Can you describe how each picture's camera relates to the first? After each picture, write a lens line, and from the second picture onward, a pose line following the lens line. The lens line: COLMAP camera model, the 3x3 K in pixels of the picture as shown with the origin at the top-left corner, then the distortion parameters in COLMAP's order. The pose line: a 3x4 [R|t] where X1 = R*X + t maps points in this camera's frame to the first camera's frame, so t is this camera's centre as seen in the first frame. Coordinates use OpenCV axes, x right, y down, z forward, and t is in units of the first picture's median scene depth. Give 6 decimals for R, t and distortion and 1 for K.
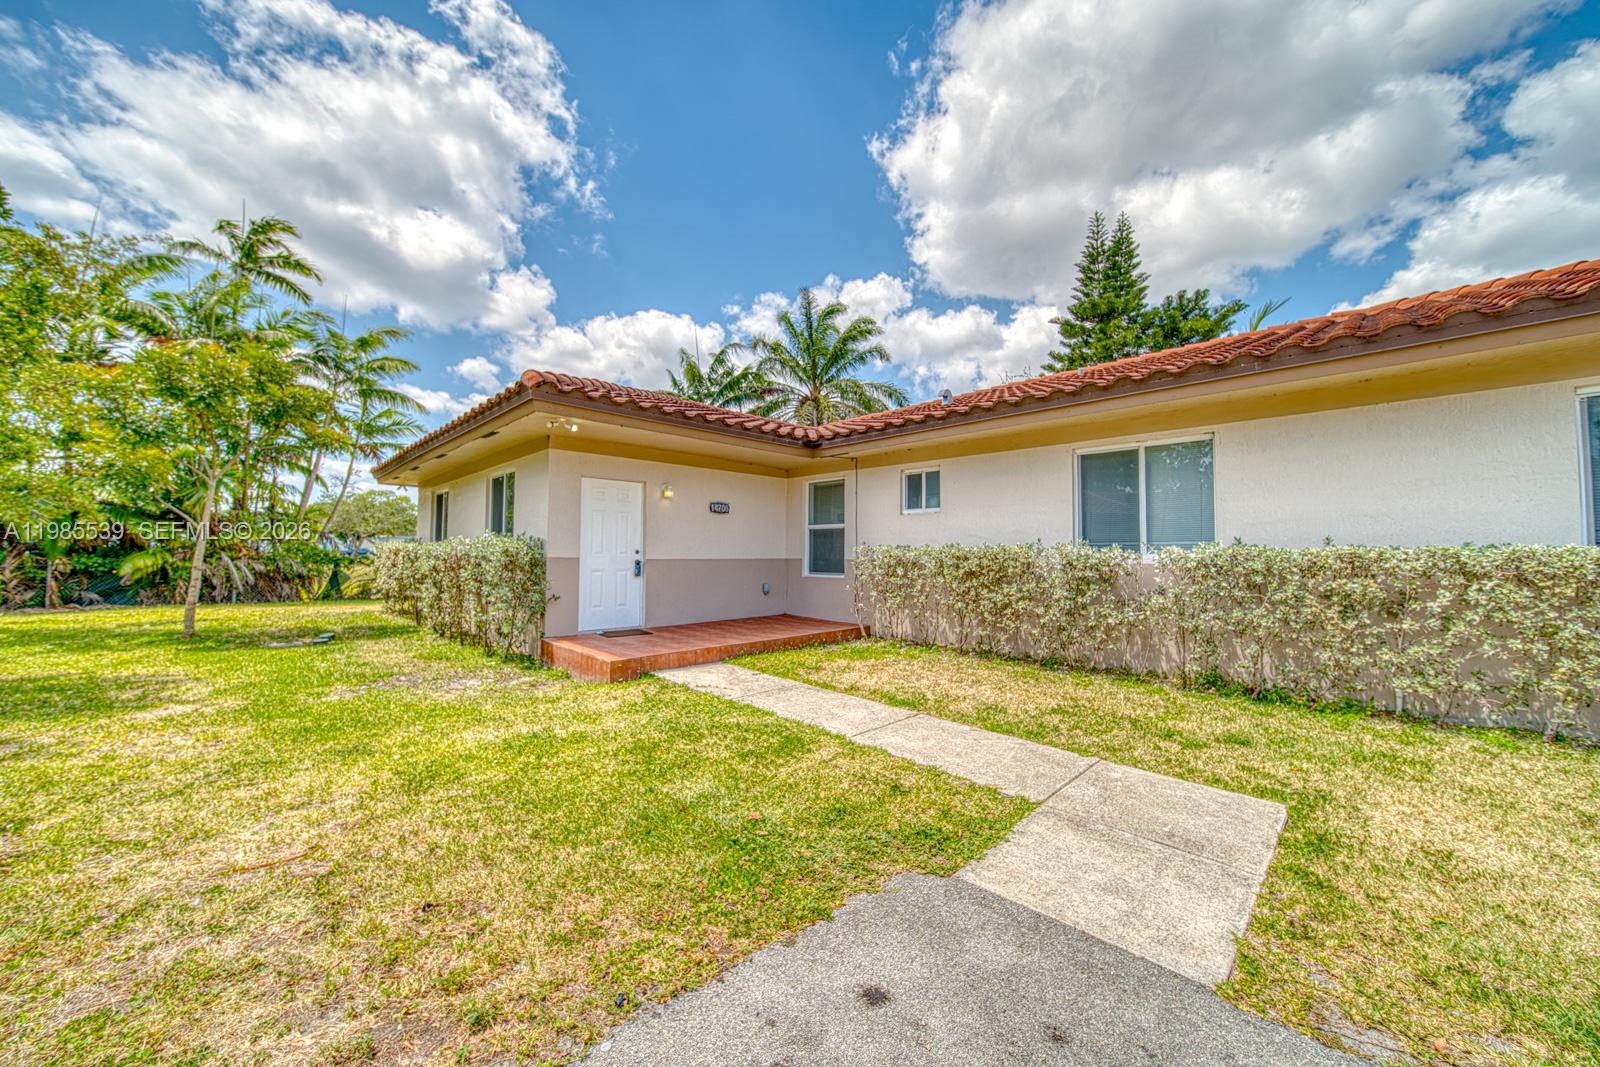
lens RADIAL K [[571.1, 0, 803.0], [0, 571.1, 531.1], [0, 0, 1]] dist [0.000188, -0.001571]
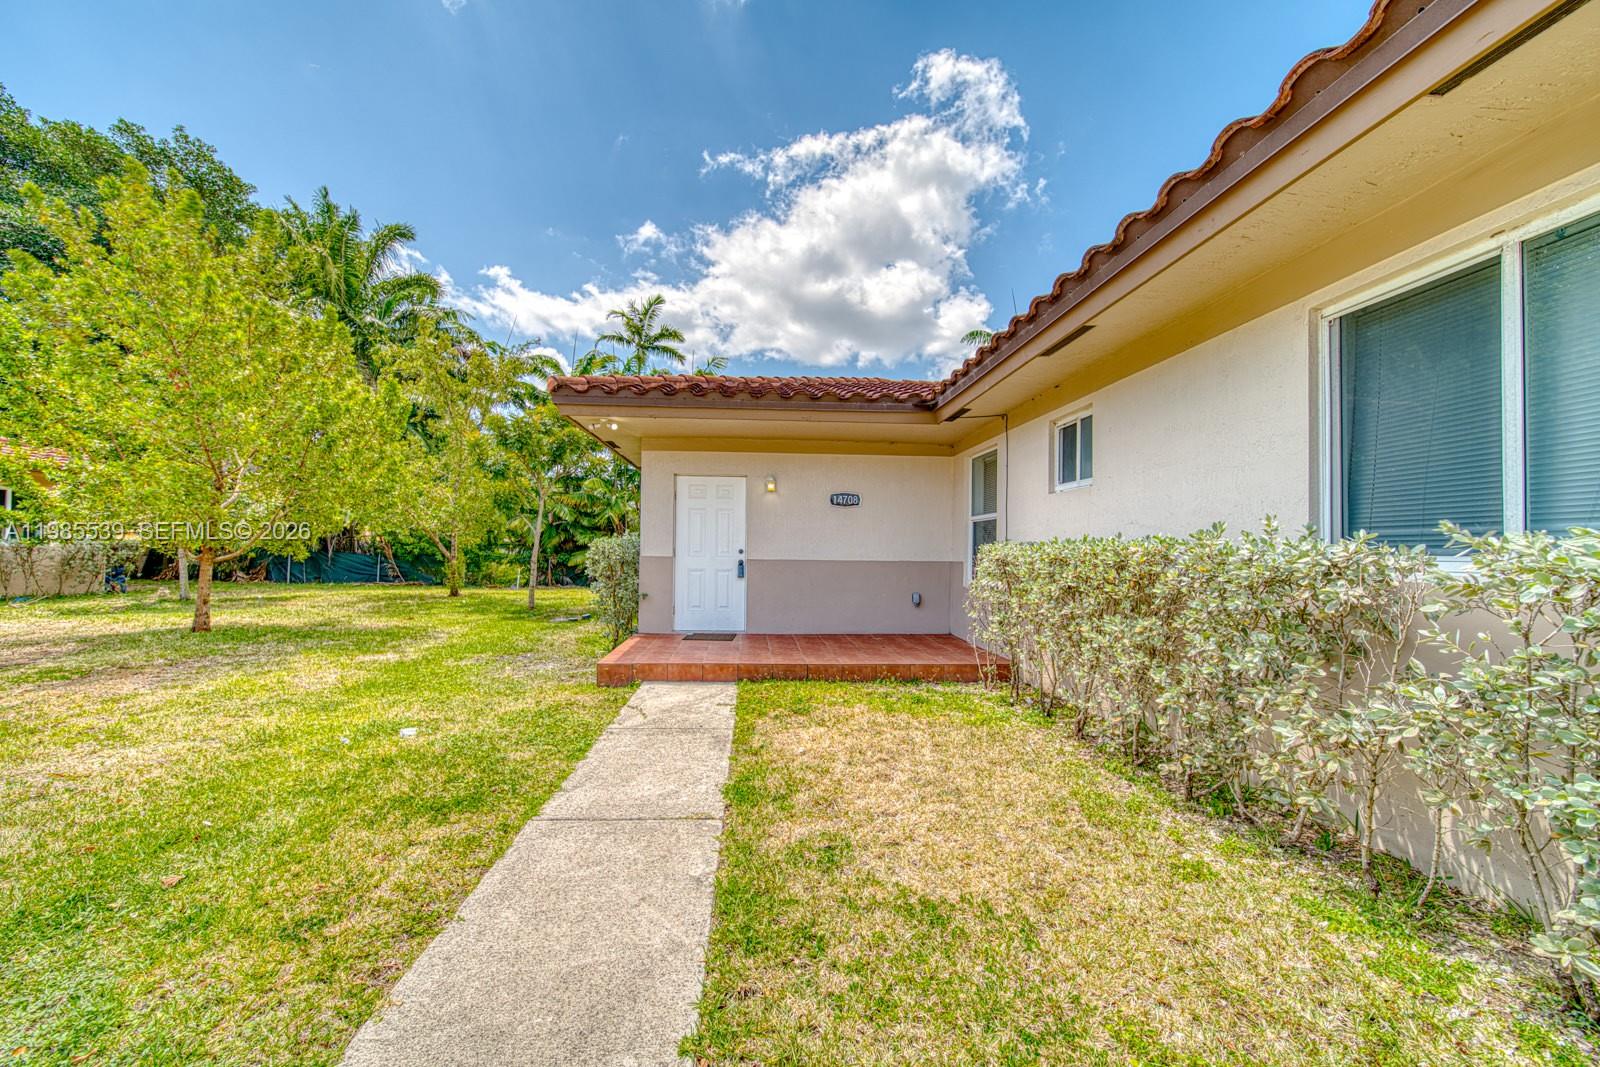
lens RADIAL K [[571.1, 0, 799.0], [0, 571.1, 546.2], [0, 0, 1]] dist [0.000188, -0.001571]
pose [[0.749535, -0.004042, -0.661953, 0.450767], [0.017759, 0.999744, 0.014003, 0.018675], [0.661727, -0.022251, 0.749415, 0.415583]]
